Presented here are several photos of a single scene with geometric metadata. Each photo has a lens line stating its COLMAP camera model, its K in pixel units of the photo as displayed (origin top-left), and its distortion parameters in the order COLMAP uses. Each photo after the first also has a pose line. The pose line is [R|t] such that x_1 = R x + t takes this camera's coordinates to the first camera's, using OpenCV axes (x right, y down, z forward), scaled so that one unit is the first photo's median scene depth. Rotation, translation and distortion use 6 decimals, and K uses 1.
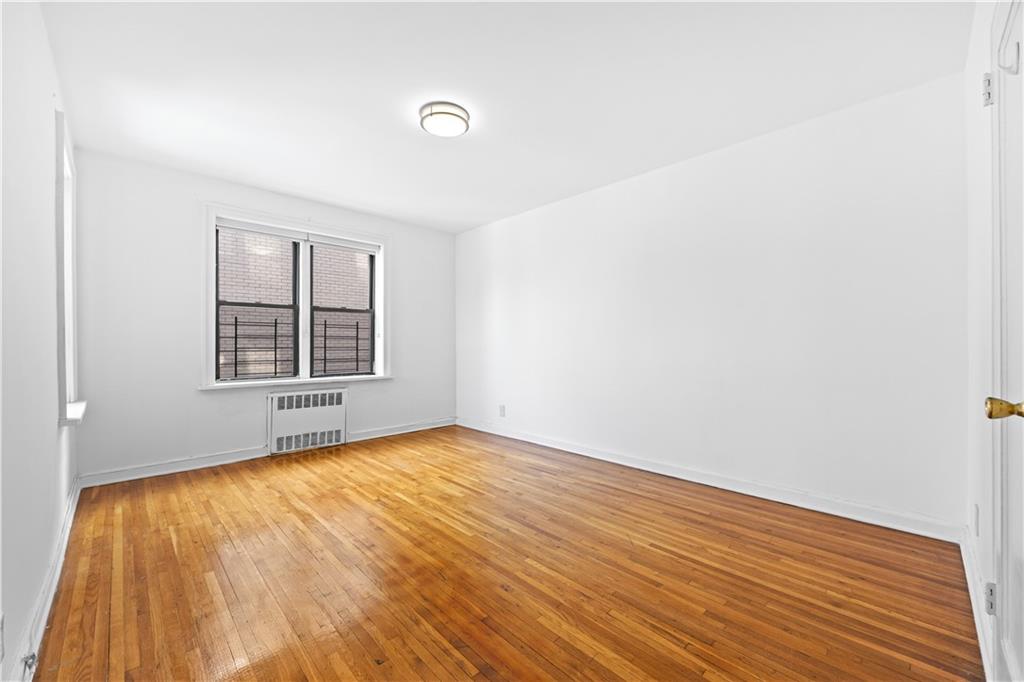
lens RADIAL K [[393.9, 0, 509.8], [0, 393.9, 346.9], [0, 0, 1]] dist [0.000472, 0.000180]
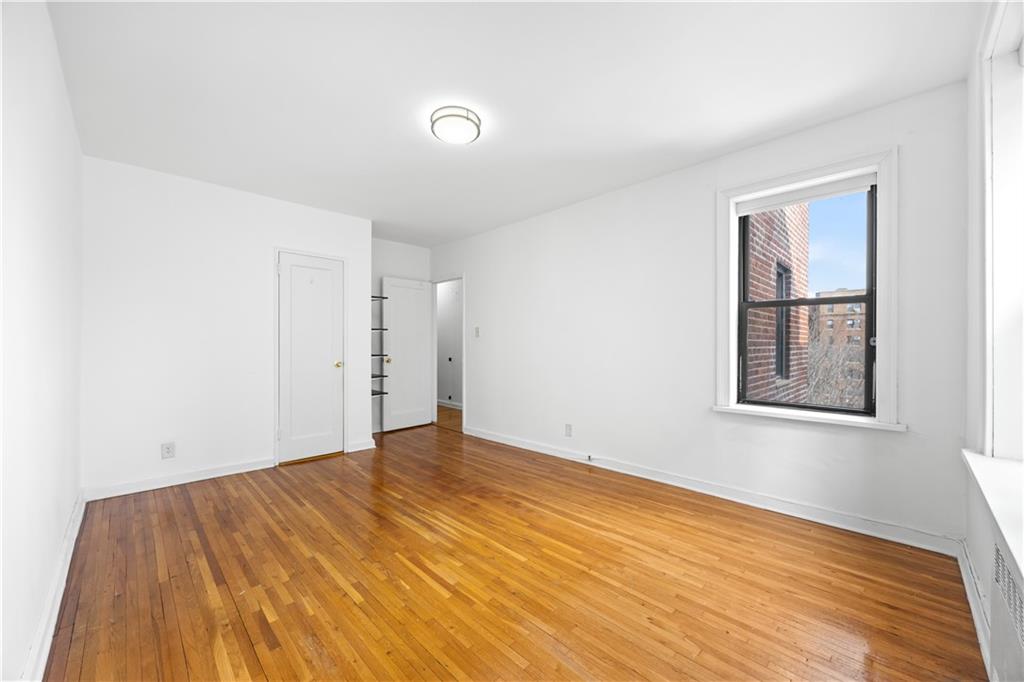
lens RADIAL K [[393.9, 0, 509.8], [0, 393.9, 346.9], [0, 0, 1]] dist [0.000472, 0.000180]
pose [[-0.999980, 0.002757, -0.005680, -0.313785], [0.002683, 0.999913, 0.012923, -0.055259], [0.005715, 0.012907, -0.999900, 2.135368]]
